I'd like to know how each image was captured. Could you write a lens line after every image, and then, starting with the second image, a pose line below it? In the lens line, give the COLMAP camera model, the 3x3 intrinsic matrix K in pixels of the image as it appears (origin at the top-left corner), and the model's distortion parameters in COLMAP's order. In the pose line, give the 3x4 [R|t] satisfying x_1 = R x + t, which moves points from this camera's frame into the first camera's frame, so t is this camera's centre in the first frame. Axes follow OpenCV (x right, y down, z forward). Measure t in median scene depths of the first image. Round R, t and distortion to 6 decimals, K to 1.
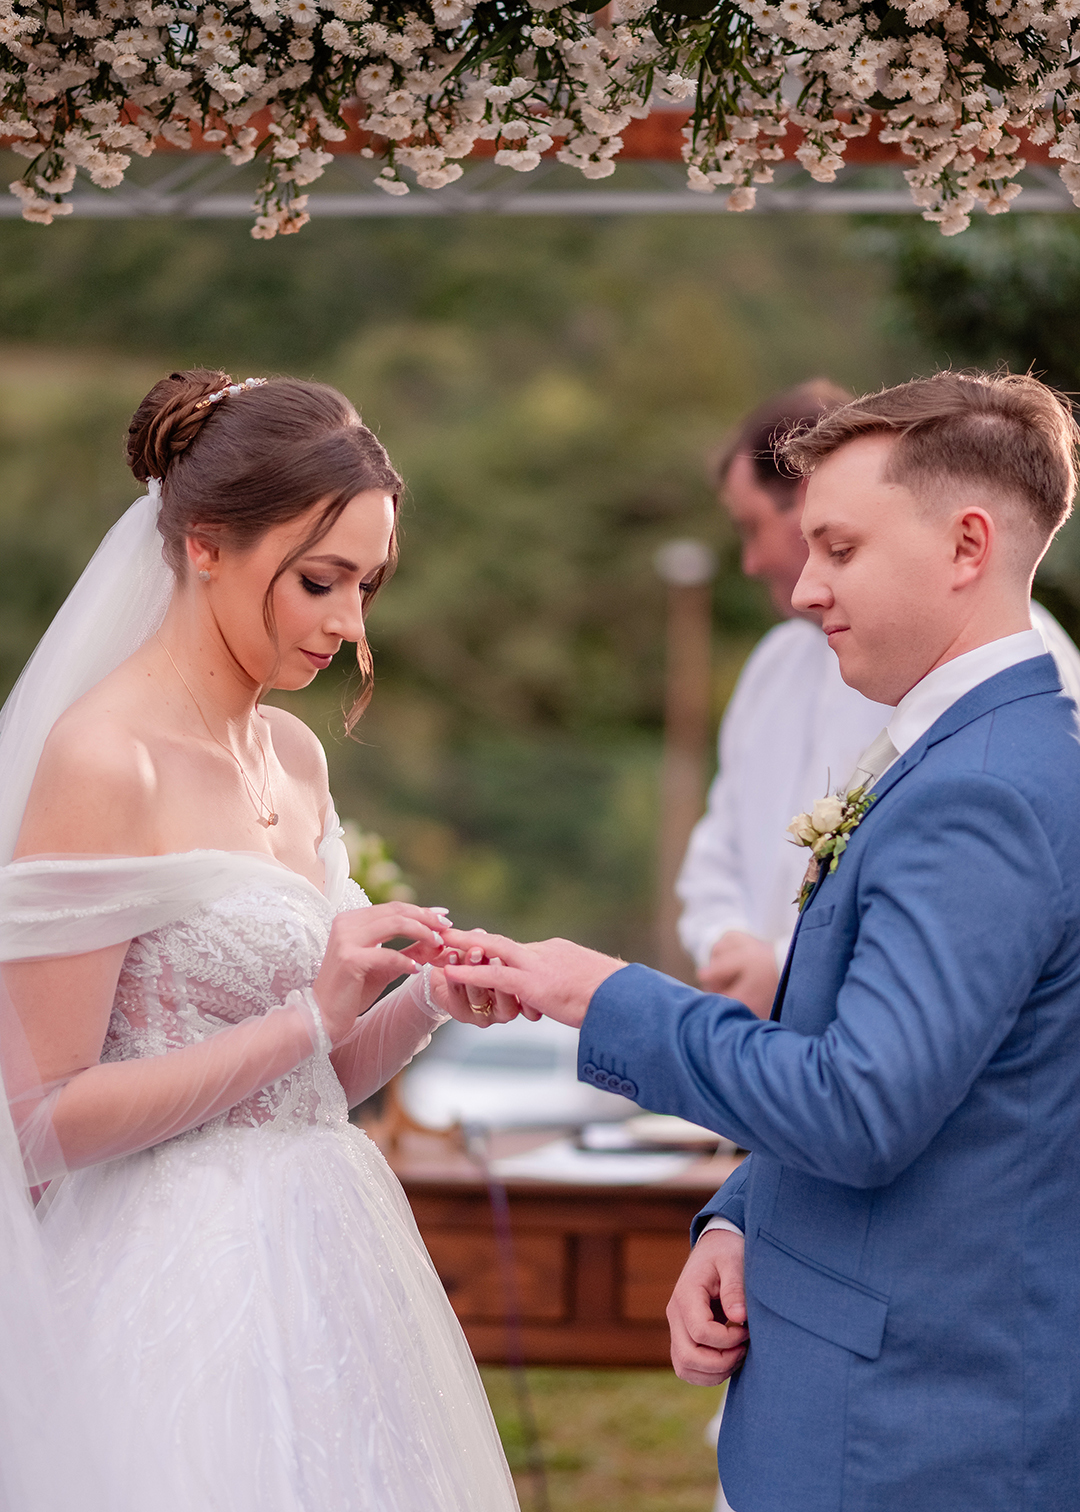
lens RADIAL K [[4453.0, 0, 536.6], [0, 4453.0, 755.0], [0, 0, 1]] dist [0.052907, -0.293945]
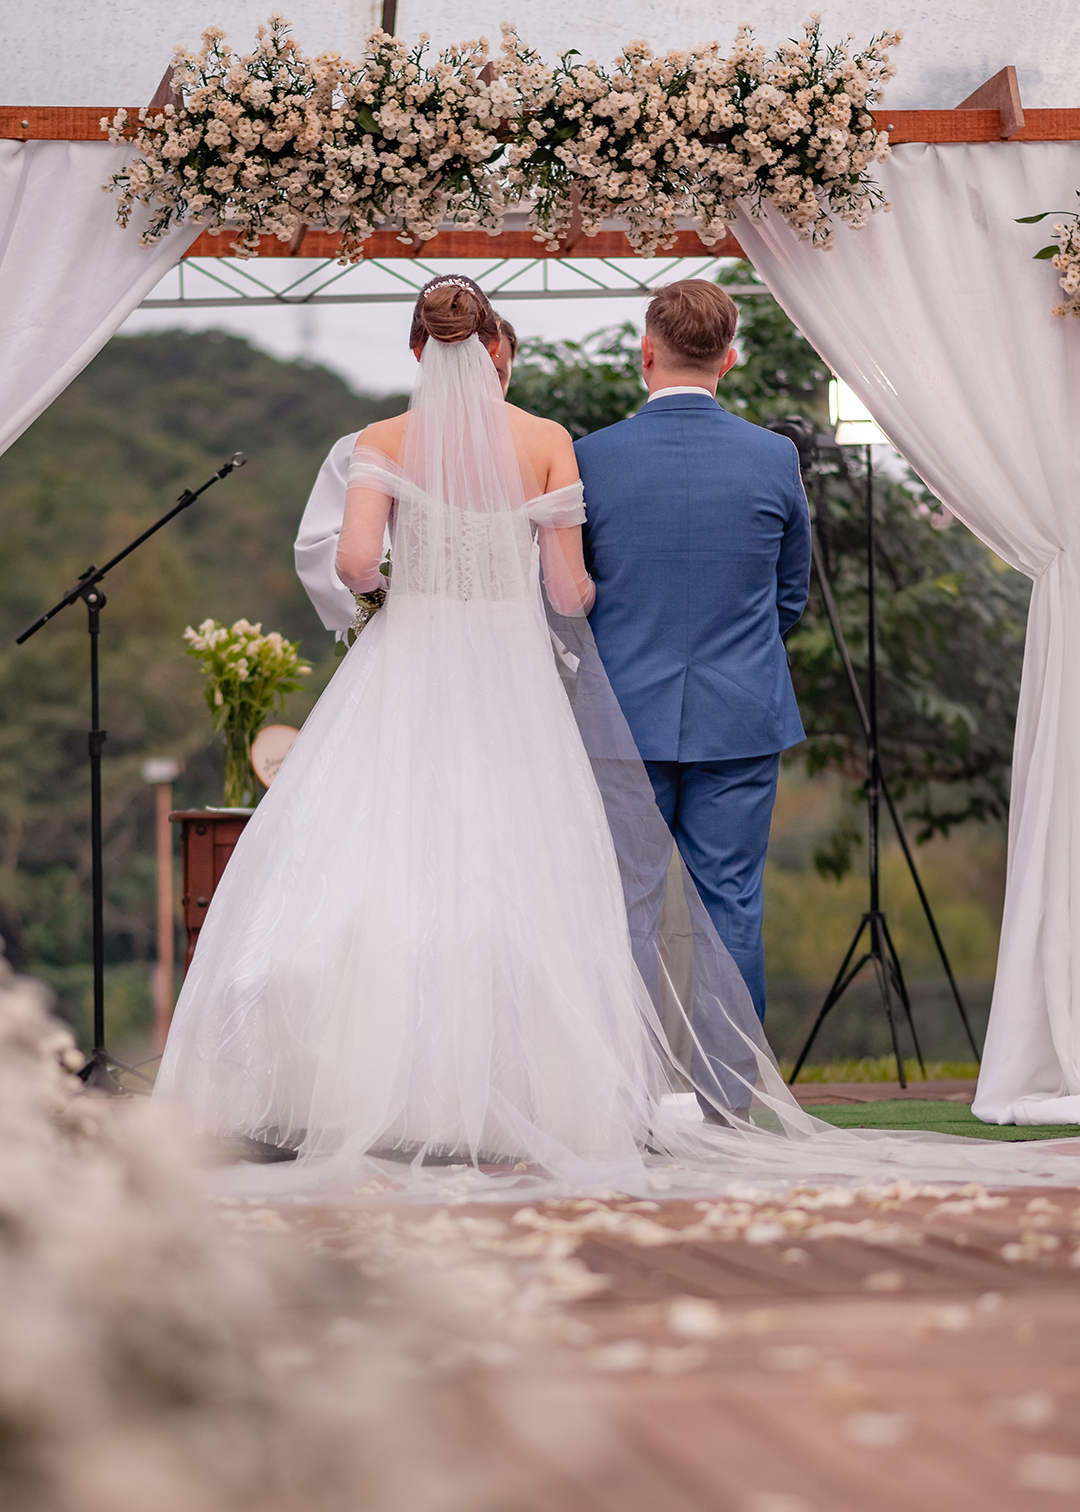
lens RADIAL K [[4453.0, 0, 536.6], [0, 4453.0, 755.0], [0, 0, 1]] dist [0.052907, -0.293945]
pose [[0.992694, -0.028678, 0.117204, -0.242892], [0.034181, 0.998392, -0.045212, 0.242598], [-0.115719, 0.048888, 0.992078, -1.265241]]
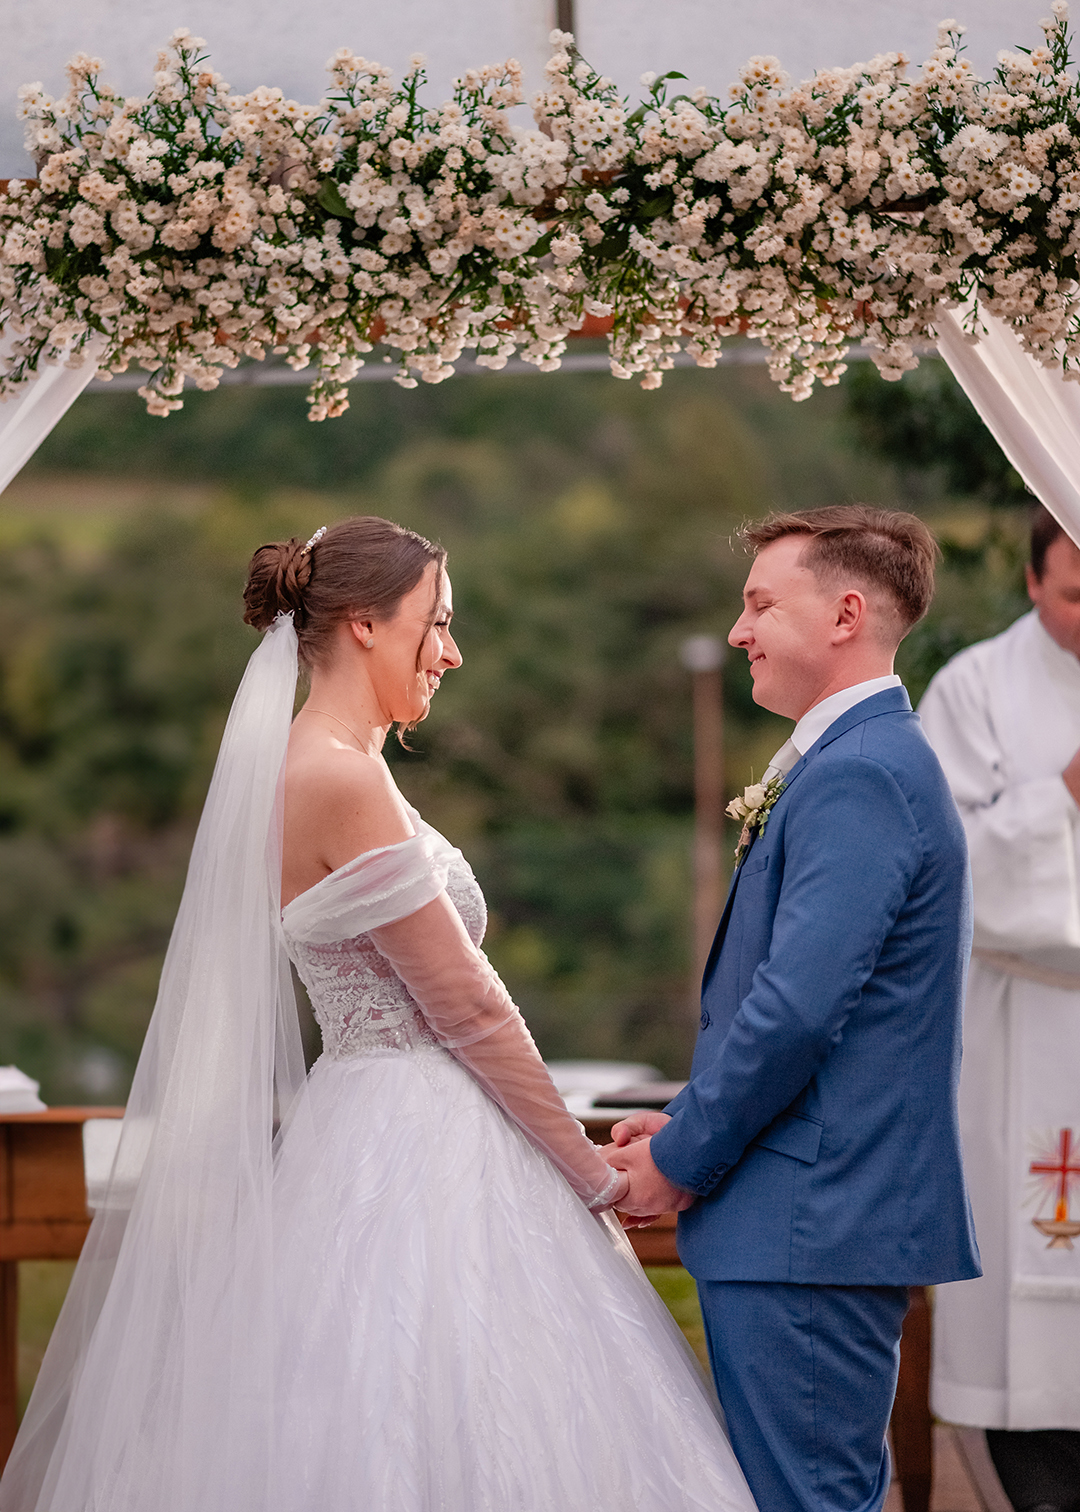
lens RADIAL K [[4336.1, 0, 499.4], [0, 4336.1, 754.0], [0, 0, 1]] dist [0.045530, -0.340052]
pose [[0.999223, -0.034828, -0.018428, 0.019480], [0.034407, 0.999150, -0.022684, 0.024783], [0.019203, 0.022033, 0.999573, -0.395210]]
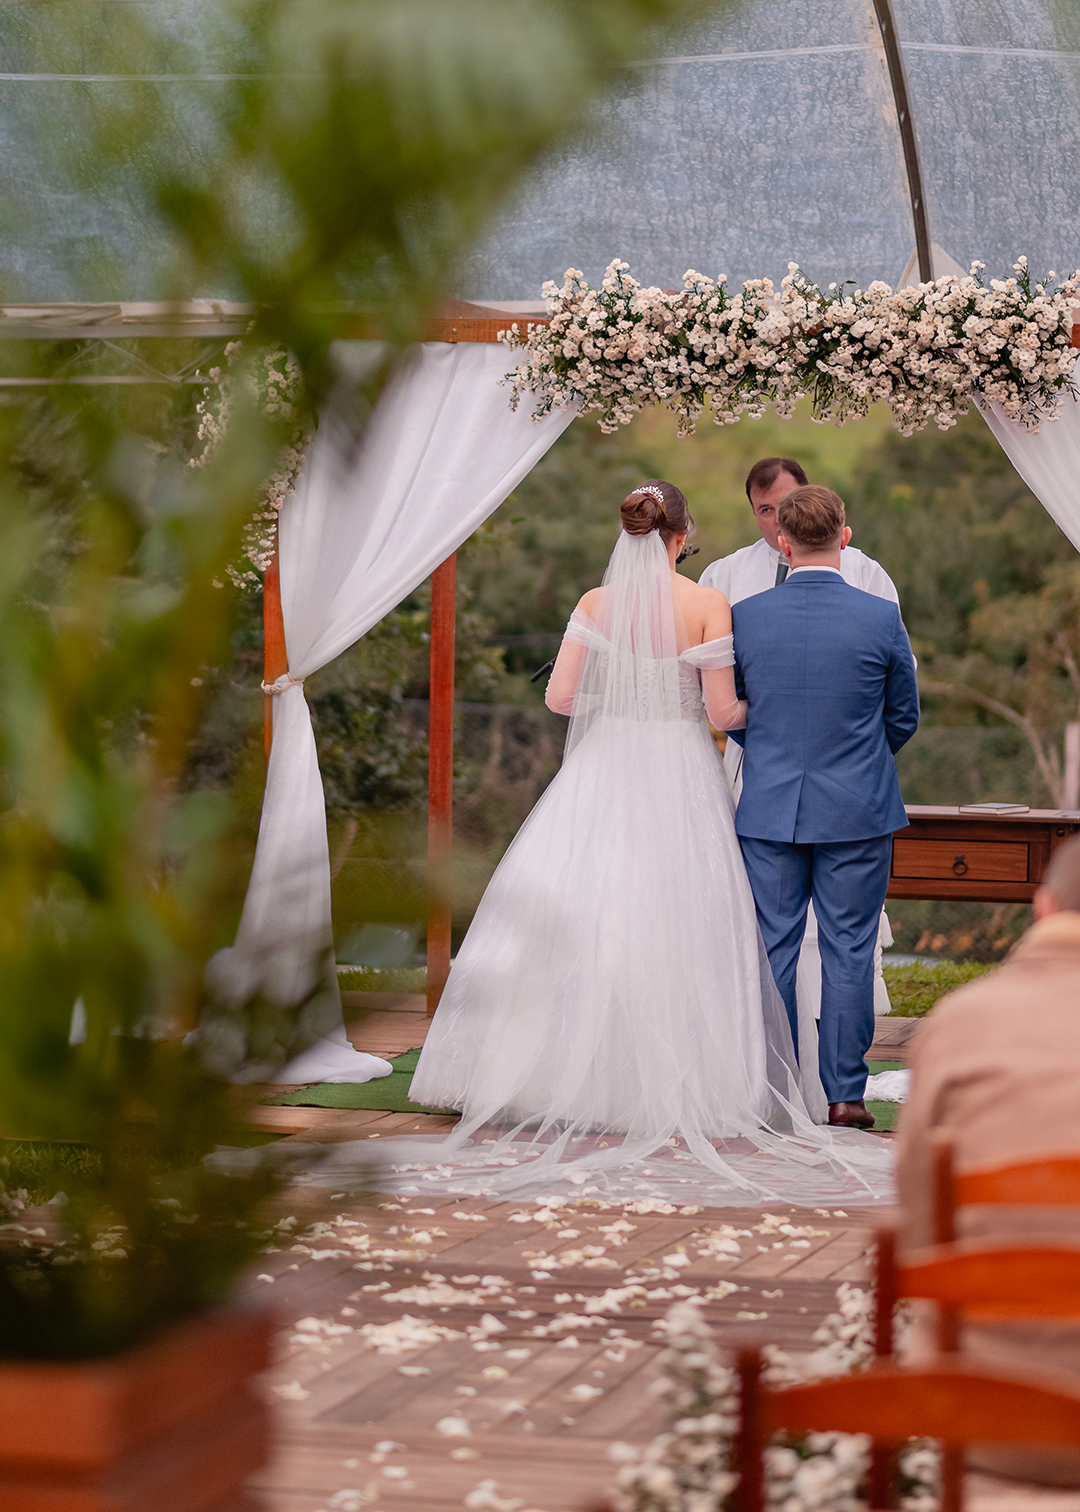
lens RADIAL K [[4453.0, 0, 536.6], [0, 4453.0, 755.0], [0, 0, 1]] dist [0.052907, -0.293945]
pose [[0.982057, 0.012291, -0.188185, 0.429787], [-0.011878, 0.999924, 0.003322, 0.093585], [0.188212, -0.001028, 0.982128, -2.060286]]
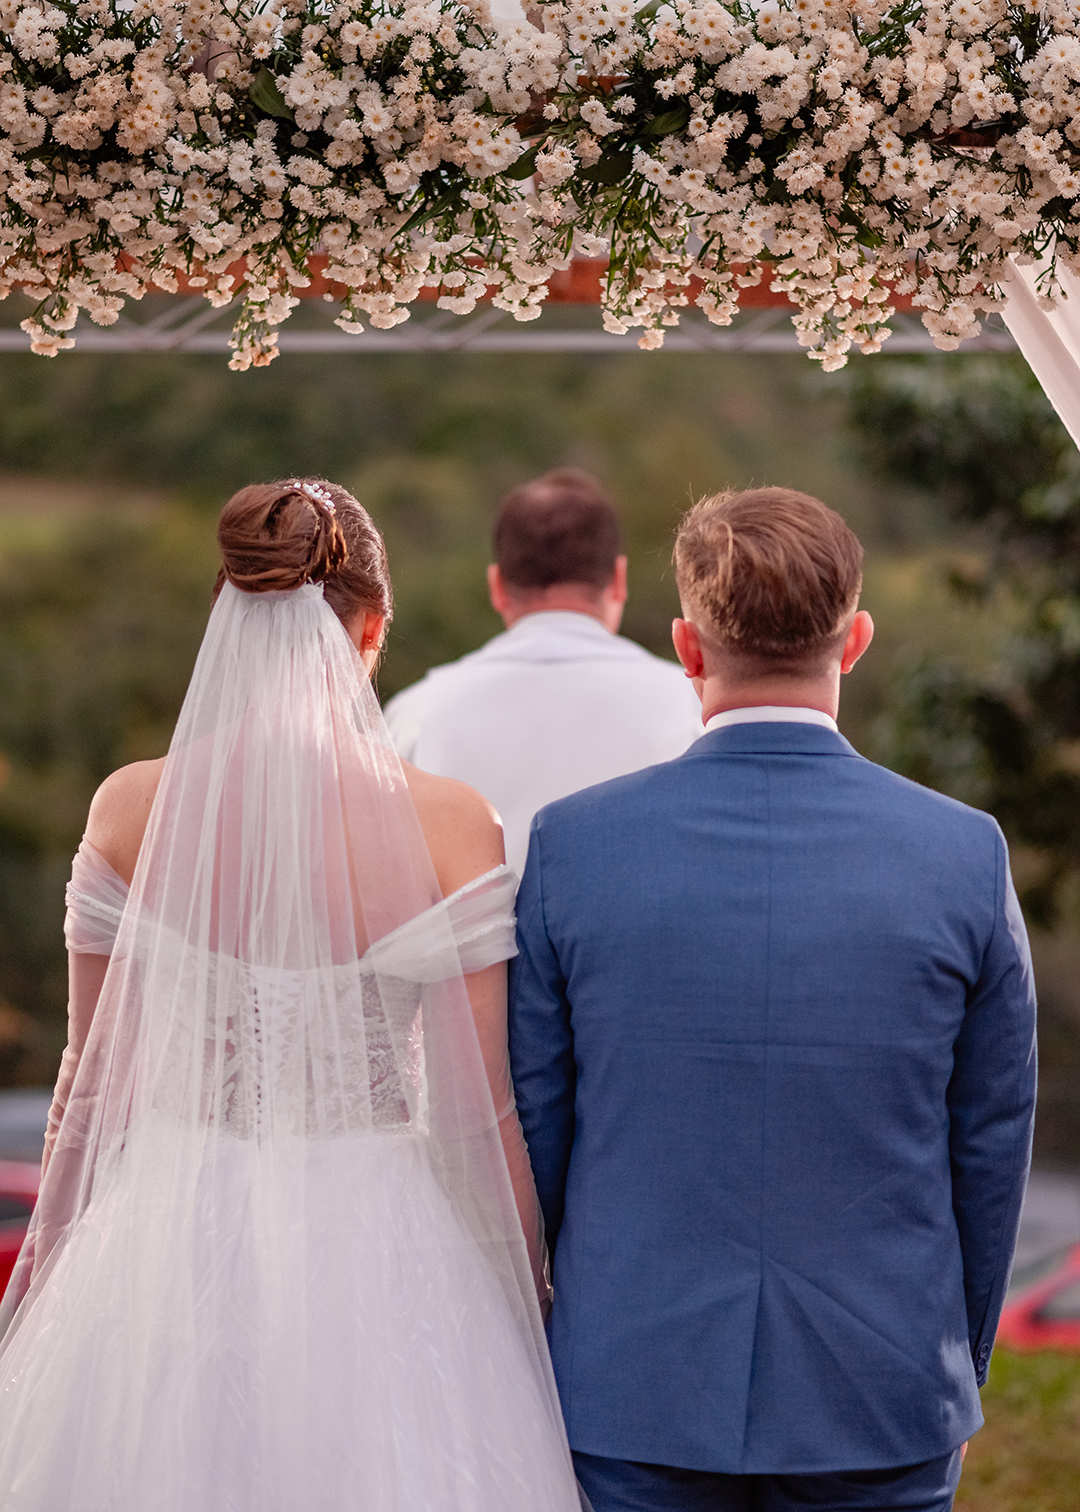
lens RADIAL K [[4453.0, 0, 536.6], [0, 4453.0, 755.0], [0, 0, 1]] dist [0.052907, -0.293945]
pose [[0.999974, 0.006930, 0.001973, 0.015096], [-0.006872, 0.999586, -0.027932, 0.016659], [-0.002166, 0.027918, 0.999608, -0.162224]]
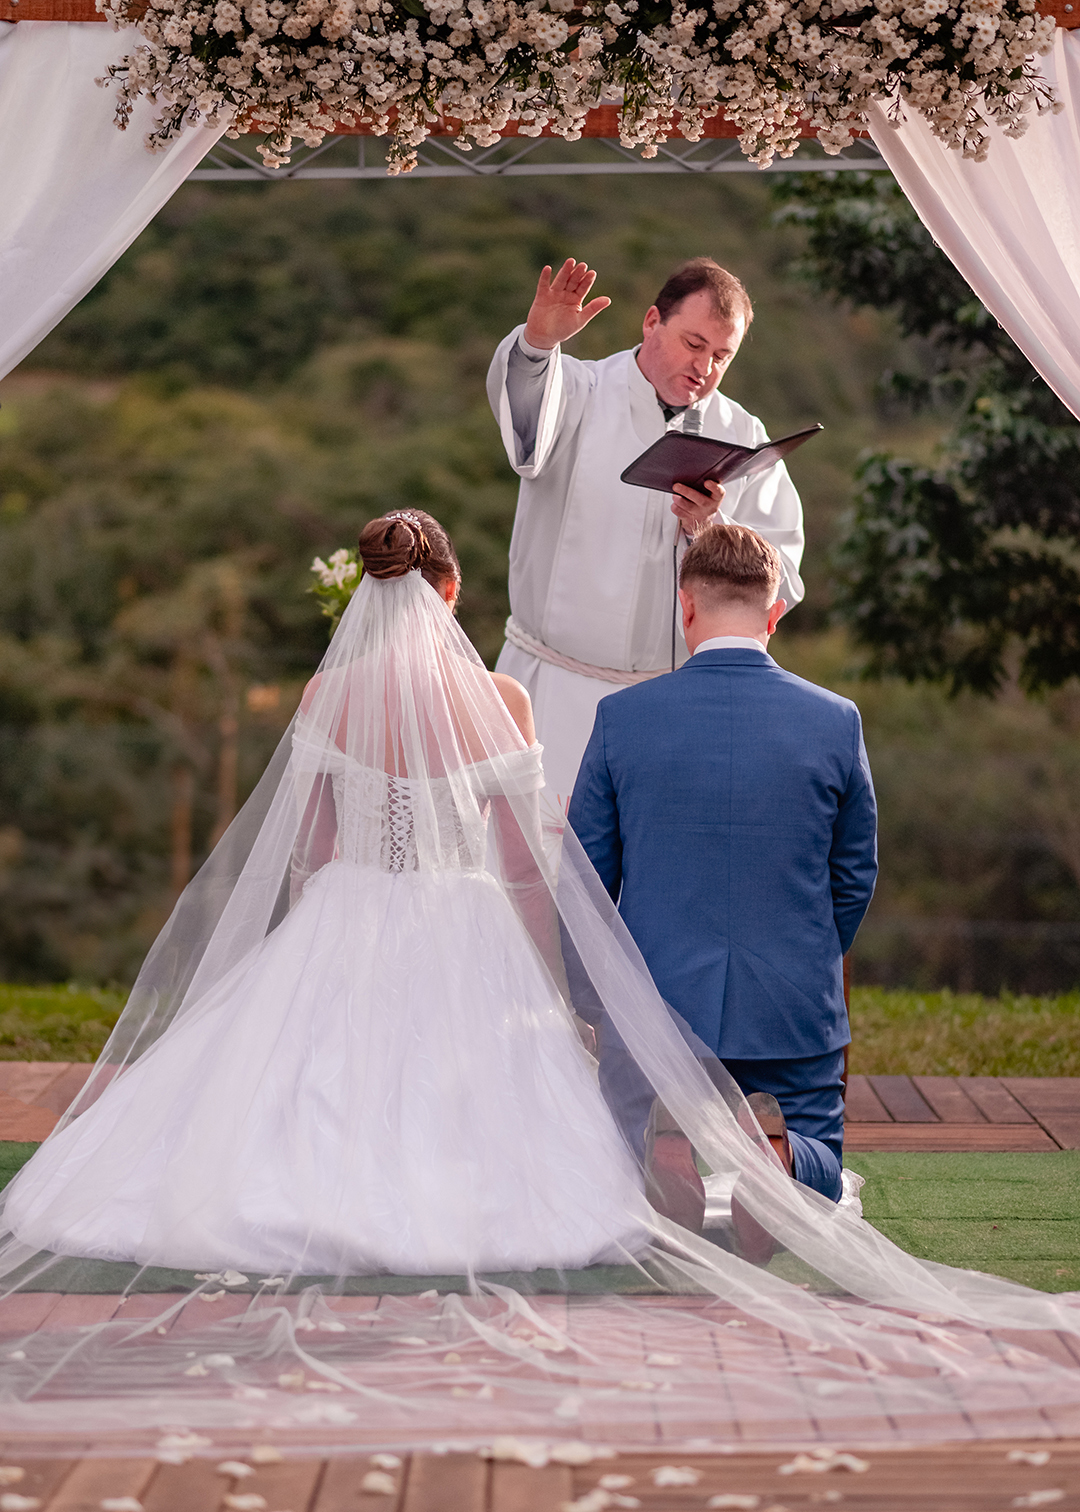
lens RADIAL K [[4453.0, 0, 536.6], [0, 4453.0, 755.0], [0, 0, 1]] dist [0.052907, -0.293945]
pose [[0.999938, -0.010335, 0.004028, -0.011798], [0.010324, 0.999943, 0.002678, 0.126106], [-0.004055, -0.002636, 0.999988, -0.891202]]
